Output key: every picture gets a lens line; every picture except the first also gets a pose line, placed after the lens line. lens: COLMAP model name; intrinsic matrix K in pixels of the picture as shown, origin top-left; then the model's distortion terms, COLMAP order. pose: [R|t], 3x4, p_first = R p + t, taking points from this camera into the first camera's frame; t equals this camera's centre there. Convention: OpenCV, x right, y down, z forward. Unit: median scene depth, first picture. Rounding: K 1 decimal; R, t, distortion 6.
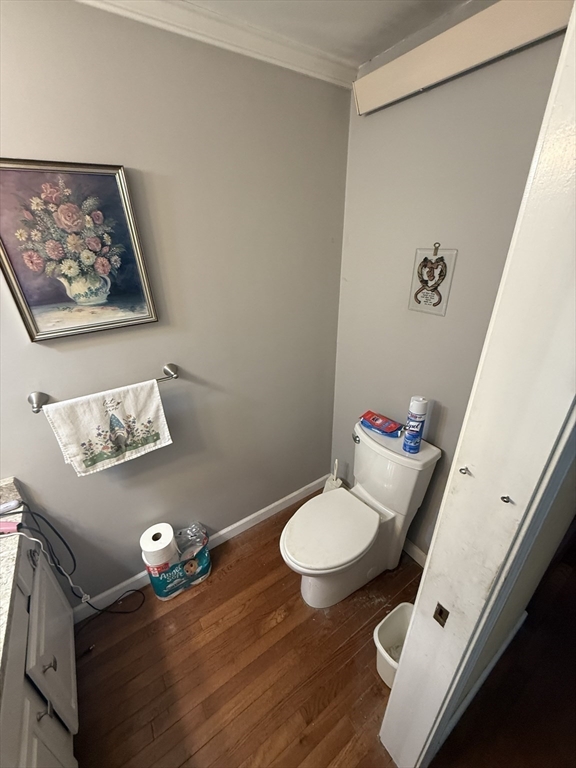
lens RADIAL K [[306.6, 0, 287.3], [0, 306.6, 383.2], [0, 0, 1]] dist [-0.004405, 0.000533]
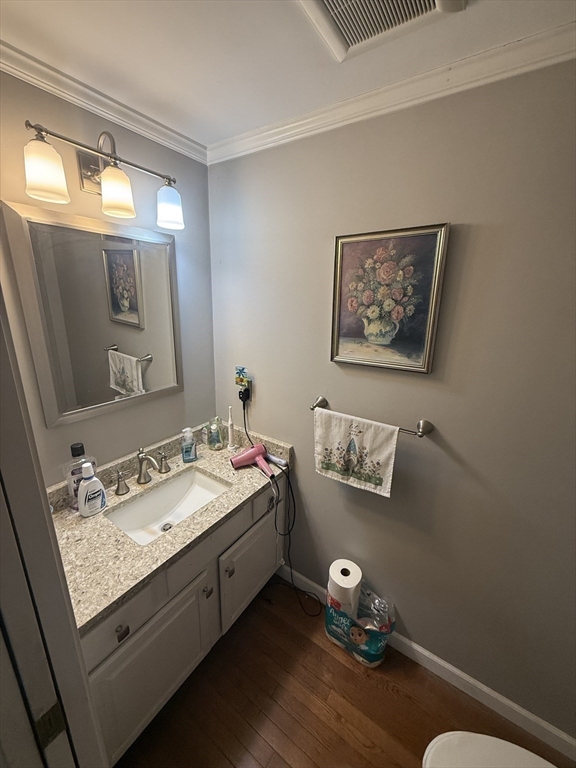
lens RADIAL K [[306.6, 0, 287.1], [0, 306.6, 381.4], [0, 0, 1]] dist [-0.004405, 0.000533]
pose [[0.364536, 0.276154, -0.889299, 0.275075], [-0.425202, 0.899003, 0.104872, -0.100524], [0.828443, 0.339902, 0.445140, 0.242220]]
